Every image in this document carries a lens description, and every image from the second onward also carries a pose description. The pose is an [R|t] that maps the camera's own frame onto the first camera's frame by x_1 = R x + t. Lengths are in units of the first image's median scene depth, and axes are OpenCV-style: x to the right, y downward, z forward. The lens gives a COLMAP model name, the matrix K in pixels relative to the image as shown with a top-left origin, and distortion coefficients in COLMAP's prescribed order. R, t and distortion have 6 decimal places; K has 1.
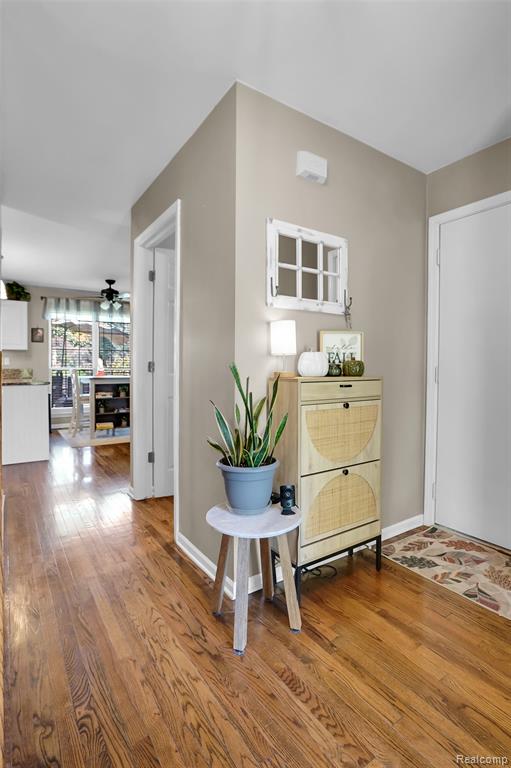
lens RADIAL K [[390.8, 0, 254.3], [0, 390.8, 381.9], [0, 0, 1]] dist [-0.043457, 0.028589]
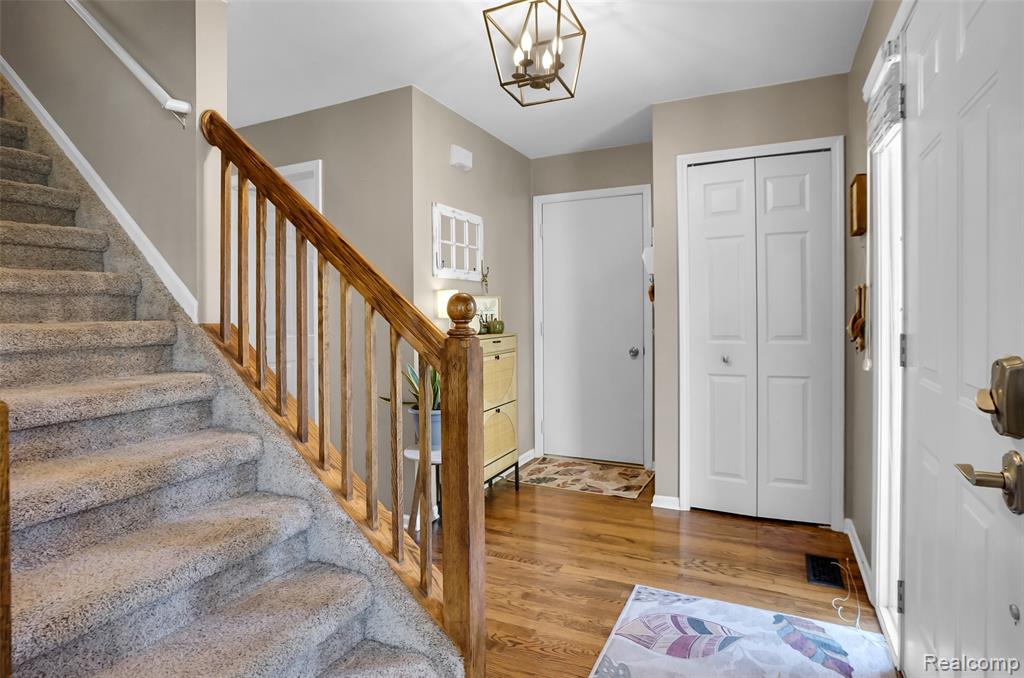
lens RADIAL K [[538.3, 0, 508.8], [0, 538.3, 335.3], [0, 0, 1]] dist [-0.044772, 0.018918]
pose [[0.870732, -0.035574, 0.490470, -0.523727], [0.032838, 0.999360, 0.014186, -0.030732], [-0.490661, 0.003754, 0.871342, -0.477687]]
